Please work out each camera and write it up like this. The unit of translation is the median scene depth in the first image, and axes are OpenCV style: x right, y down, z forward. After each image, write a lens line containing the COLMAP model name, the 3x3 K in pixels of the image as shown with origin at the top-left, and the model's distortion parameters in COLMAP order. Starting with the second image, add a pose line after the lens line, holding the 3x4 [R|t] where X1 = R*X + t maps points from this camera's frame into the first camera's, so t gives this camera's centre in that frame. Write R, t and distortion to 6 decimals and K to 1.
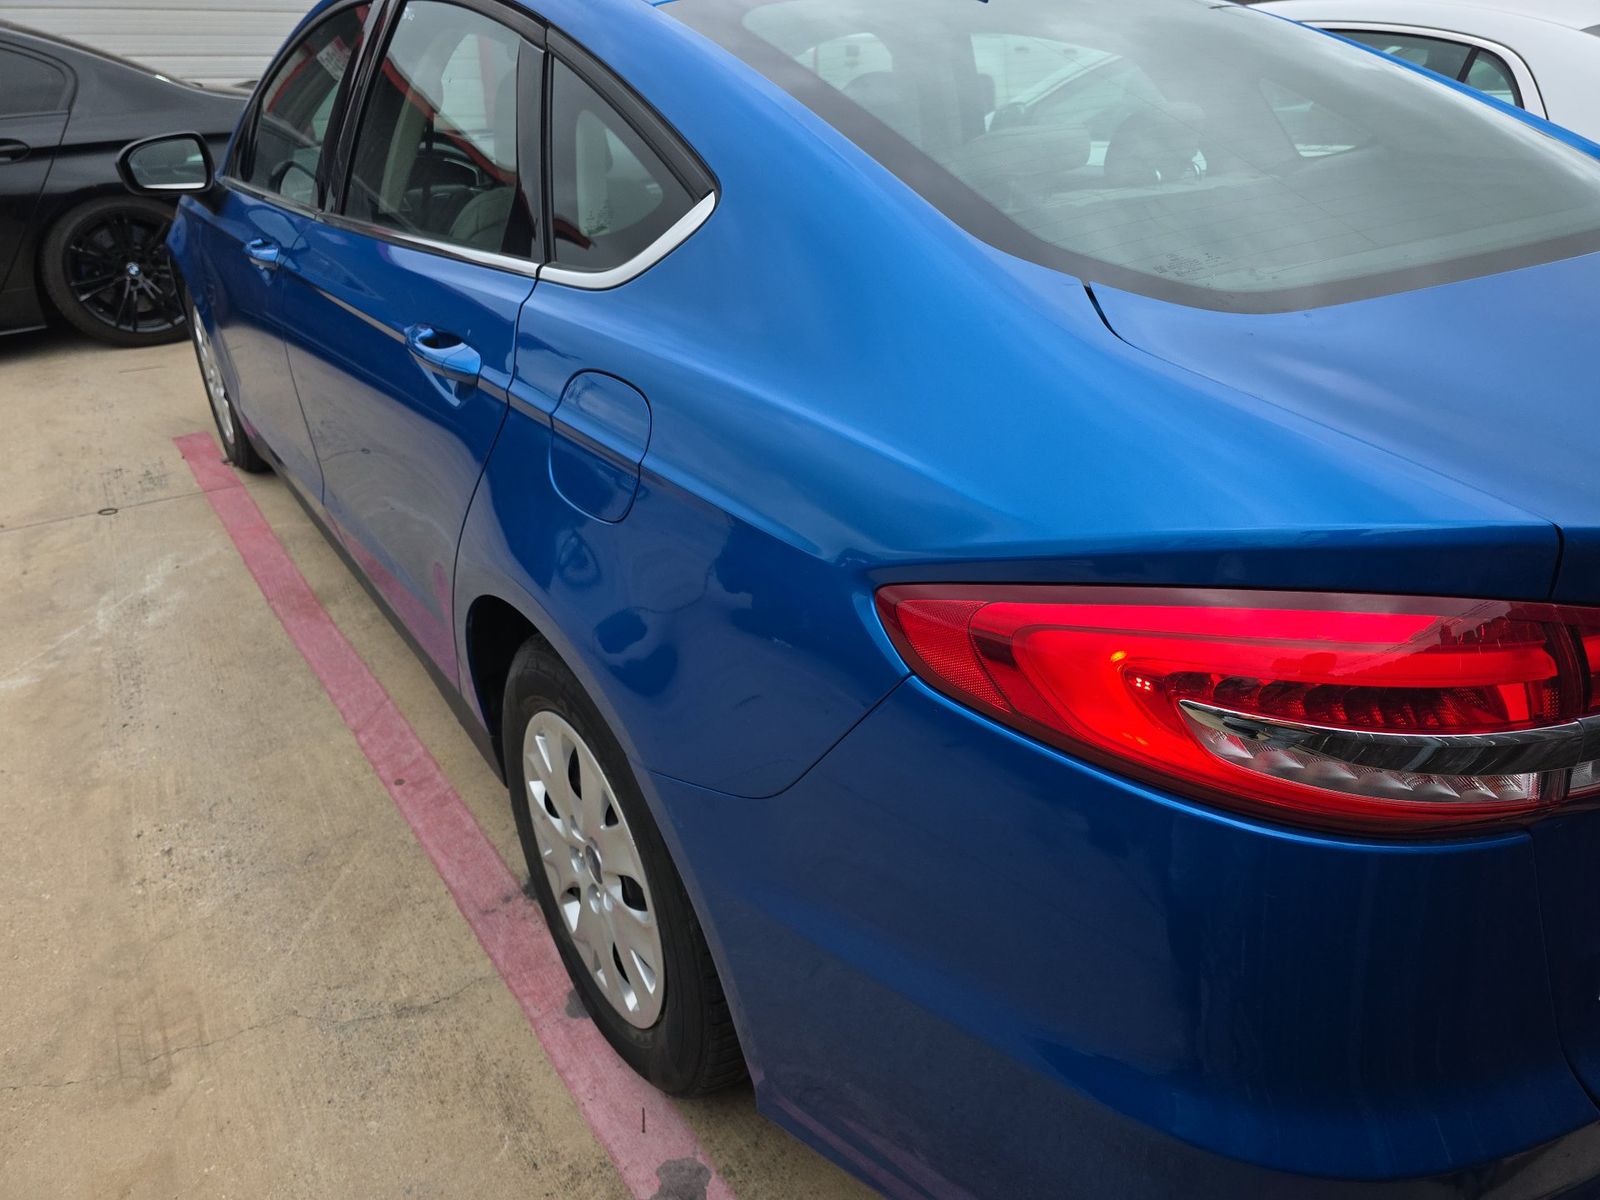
lens RADIAL K [[1088.2, 0, 817.0], [0, 1088.2, 601.8], [0, 0, 1]] dist [0.044294, -0.035362]
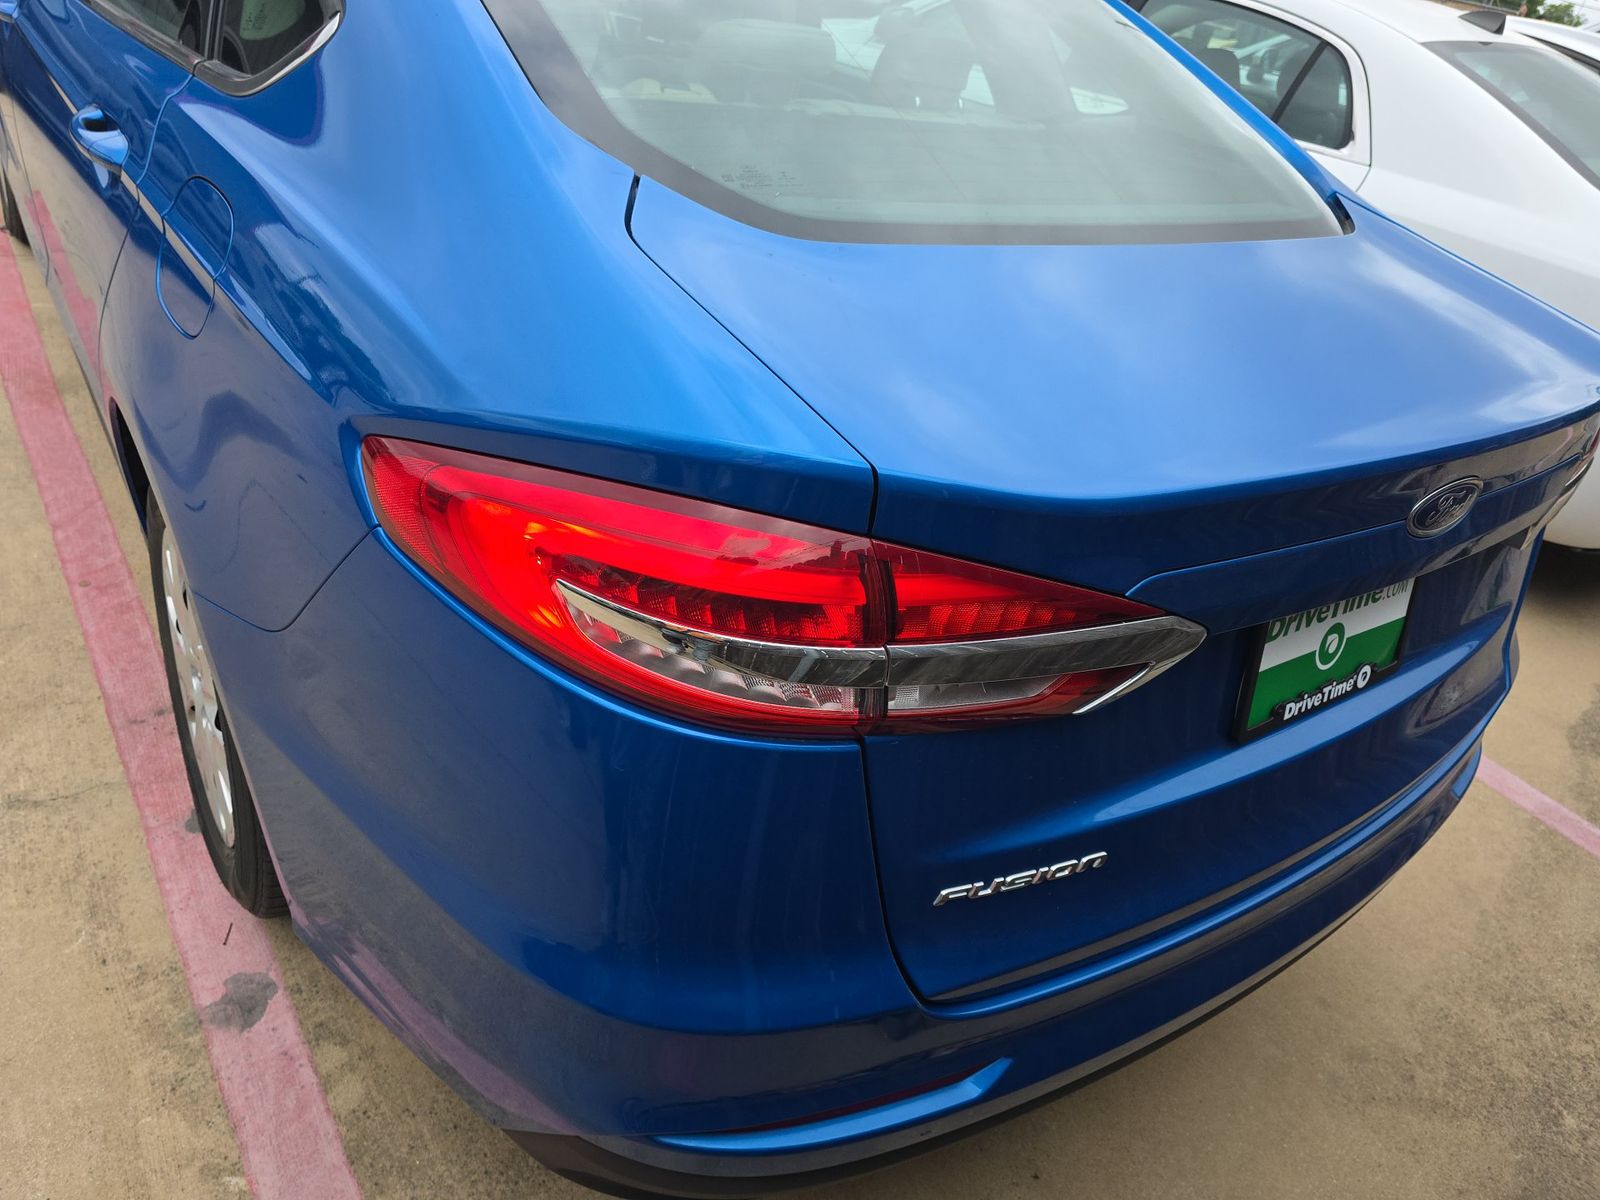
lens RADIAL K [[1088.2, 0, 794.2], [0, 1088.2, 592.0], [0, 0, 1]] dist [0.044294, -0.035362]
pose [[0.984176, 0.153156, 0.089108, 0.181897], [-0.160151, 0.984047, 0.077478, -0.006601], [-0.075820, -0.090523, 0.993004, -0.028956]]
